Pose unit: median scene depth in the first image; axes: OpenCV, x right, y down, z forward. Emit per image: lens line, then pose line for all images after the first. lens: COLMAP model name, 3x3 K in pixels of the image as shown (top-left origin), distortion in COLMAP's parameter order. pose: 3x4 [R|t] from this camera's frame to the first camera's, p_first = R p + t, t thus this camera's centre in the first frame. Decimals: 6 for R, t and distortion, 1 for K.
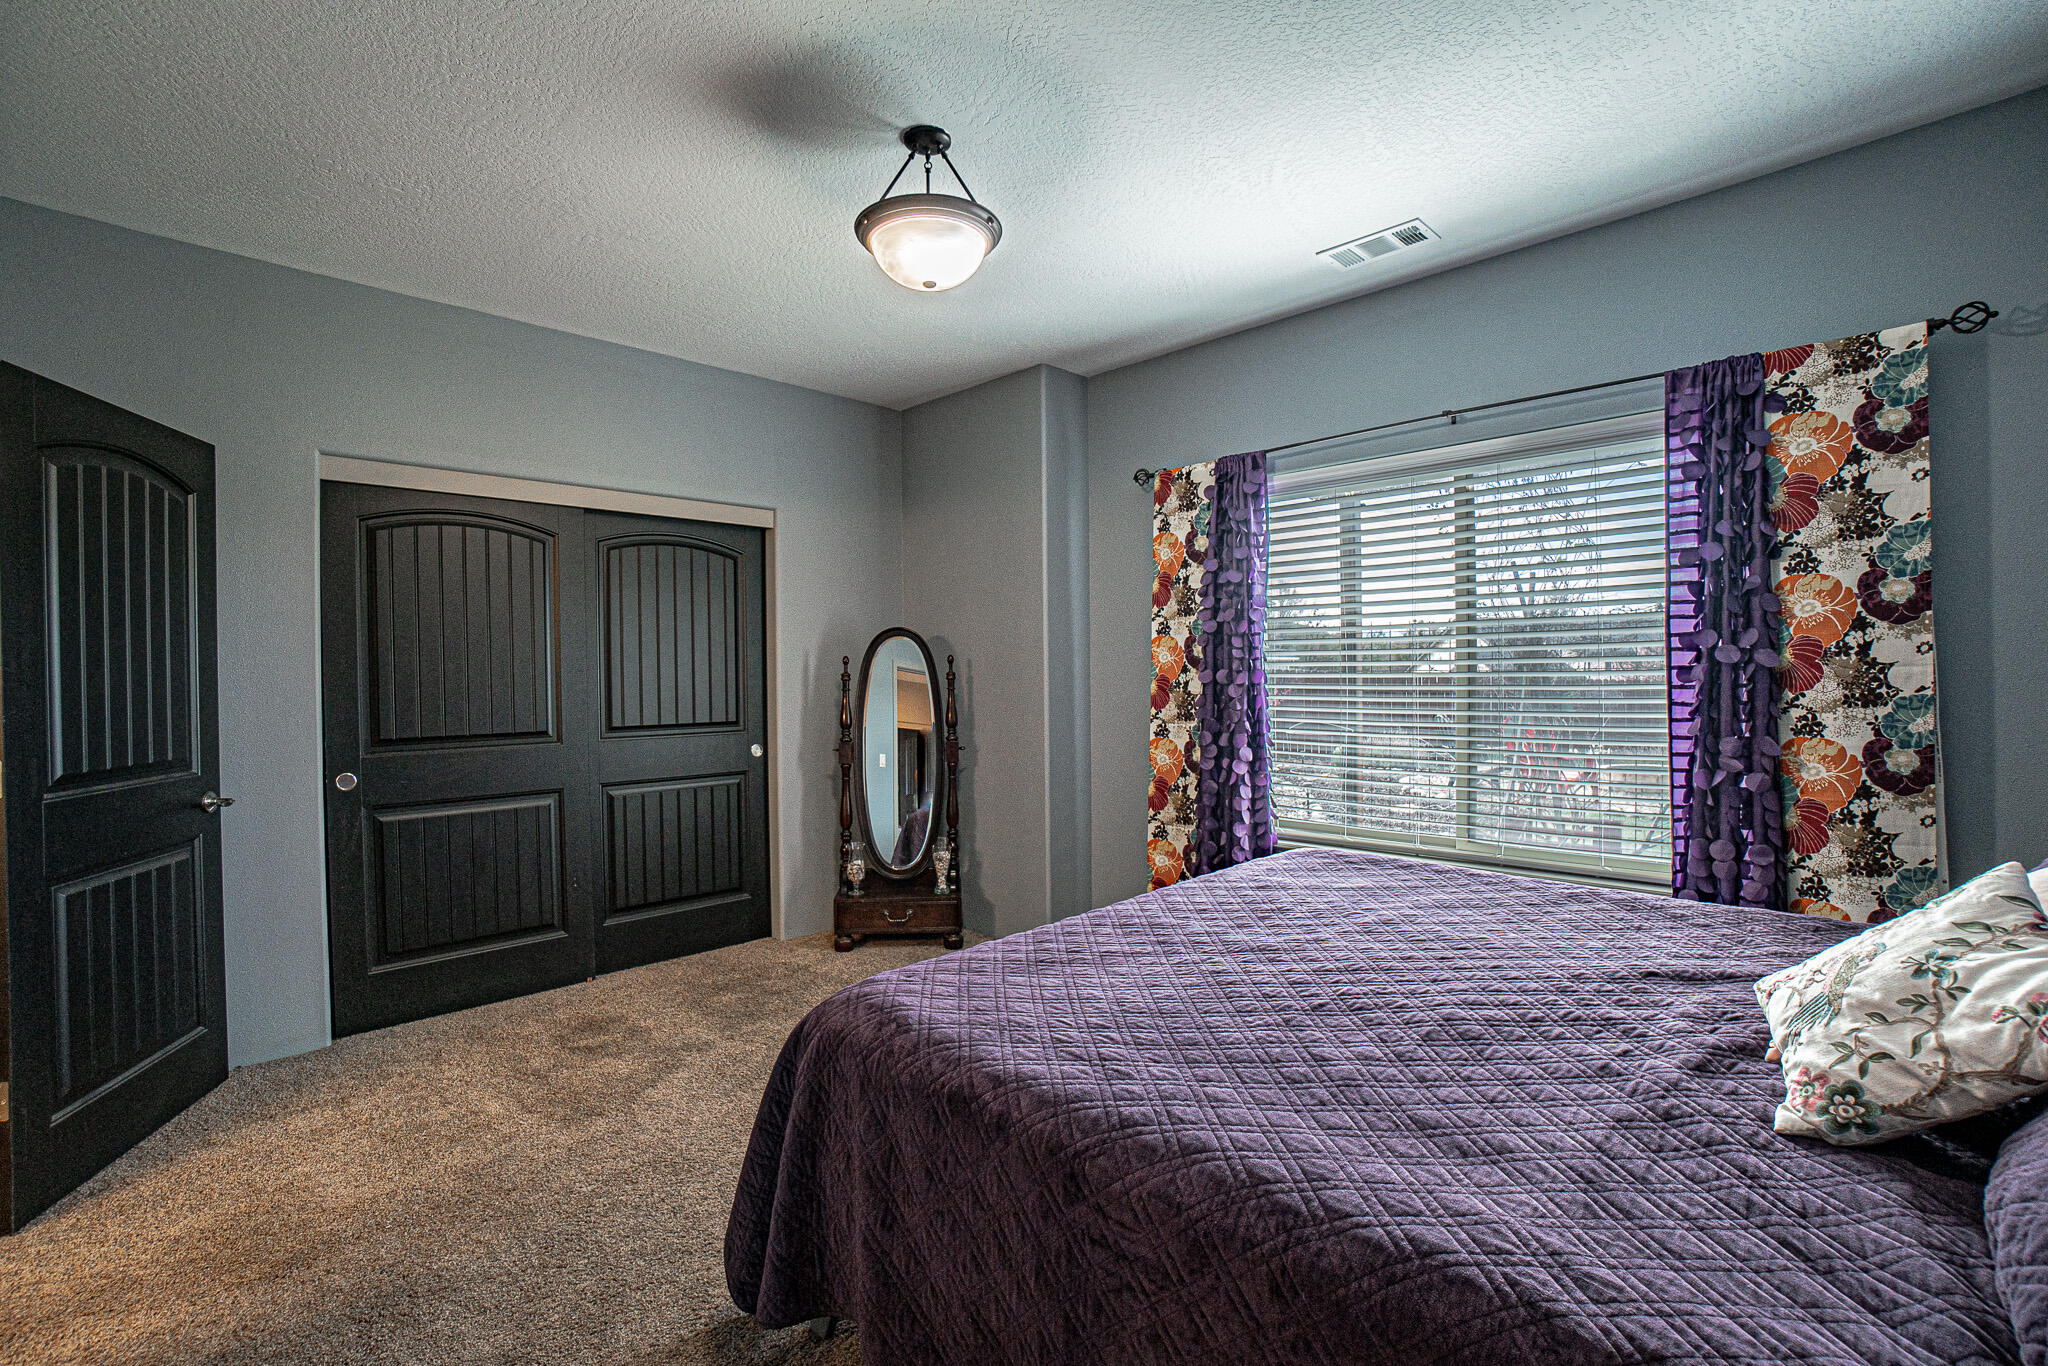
lens RADIAL K [[937.3, 0, 1045.3], [0, 937.3, 681.0], [0, 0, 1]] dist [-0.028938, 0.005374]
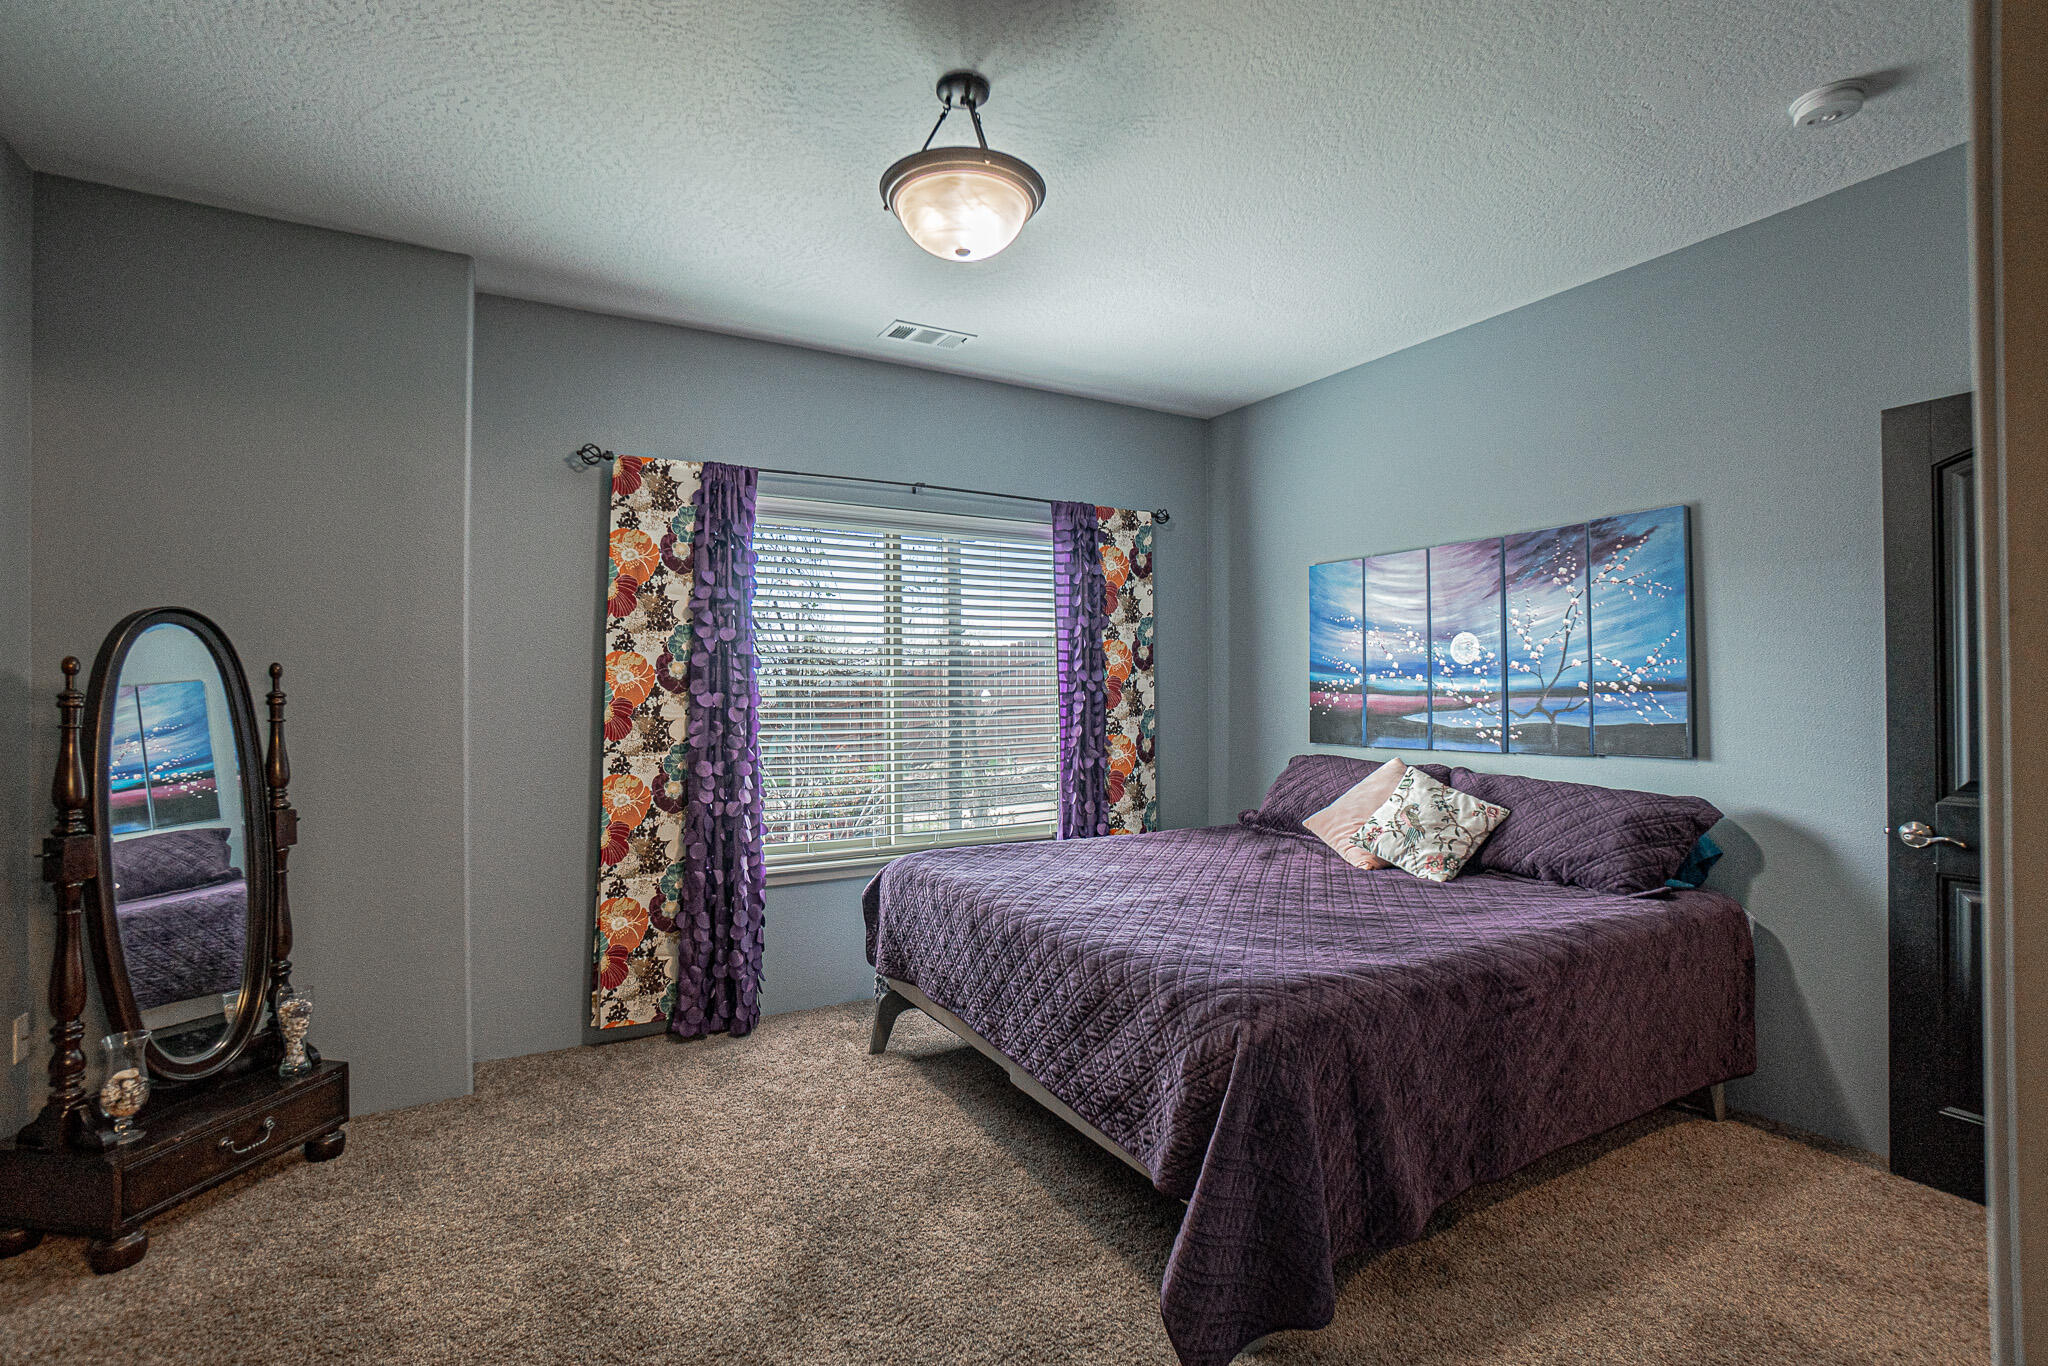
lens RADIAL K [[937.3, 0, 1045.4], [0, 937.3, 683.6], [0, 0, 1]] dist [-0.028938, 0.005374]
pose [[0.263839, 0.023583, 0.964278, -0.830654], [0.014109, 0.999500, -0.028305, 0.012829], [-0.964463, 0.021073, 0.263375, 0.611656]]
